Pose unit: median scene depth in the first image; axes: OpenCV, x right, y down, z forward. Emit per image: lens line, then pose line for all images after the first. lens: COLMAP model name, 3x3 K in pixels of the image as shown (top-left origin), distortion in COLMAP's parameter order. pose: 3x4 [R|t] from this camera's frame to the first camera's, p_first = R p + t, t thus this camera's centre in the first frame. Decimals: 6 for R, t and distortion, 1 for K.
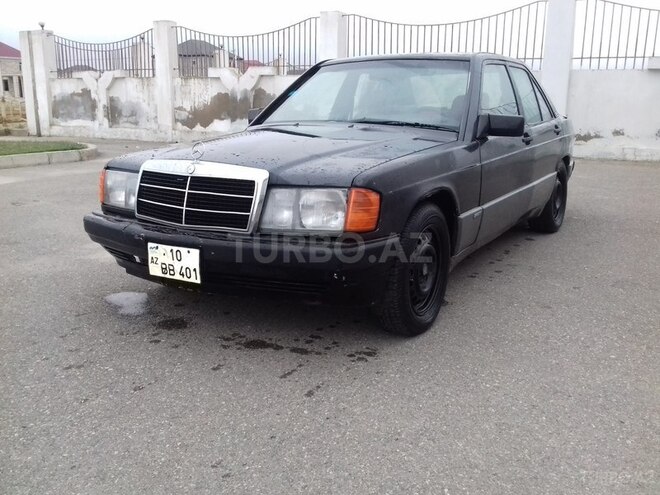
lens RADIAL K [[611.8, 0, 328.7], [0, 611.8, 230.6], [0, 0, 1]] dist [0.093475, -0.186133]
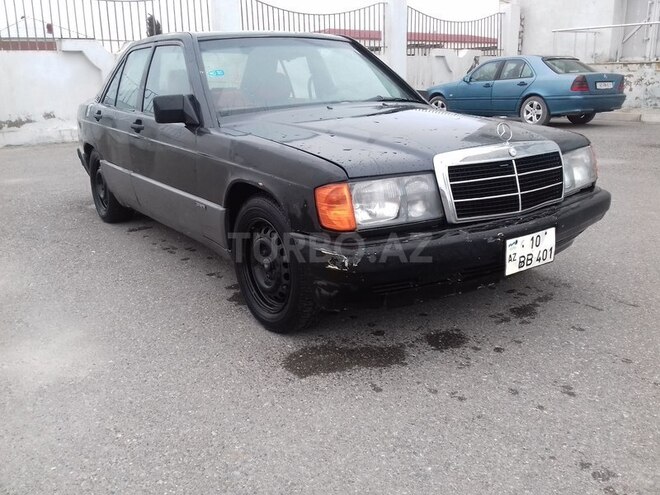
lens RADIAL K [[611.8, 0, 328.7], [0, 611.8, 230.6], [0, 0, 1]] dist [0.093475, -0.186133]
pose [[0.396642, -0.233917, 0.887670, -1.186740], [0.211388, 0.964276, 0.159648, -0.191506], [-0.893303, 0.124319, 0.431920, 0.848460]]
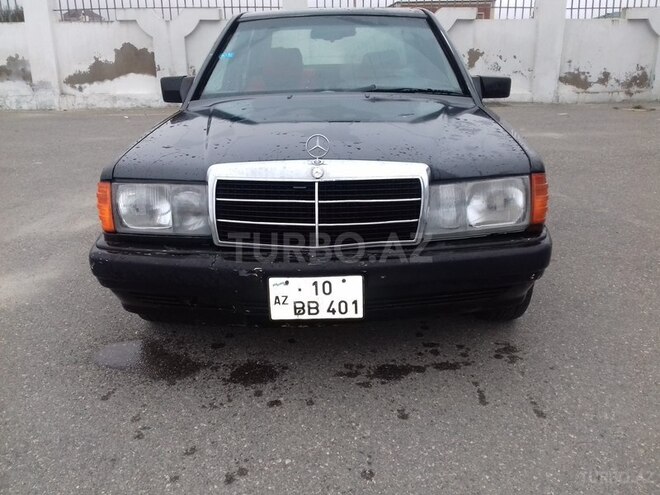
lens RADIAL K [[611.8, 0, 328.7], [0, 611.8, 230.6], [0, 0, 1]] dist [0.093475, -0.186133]
pose [[0.862272, -0.161054, 0.480154, -0.576844], [0.121189, 0.986160, 0.113147, -0.111225], [-0.491732, -0.039374, 0.869856, 0.333607]]
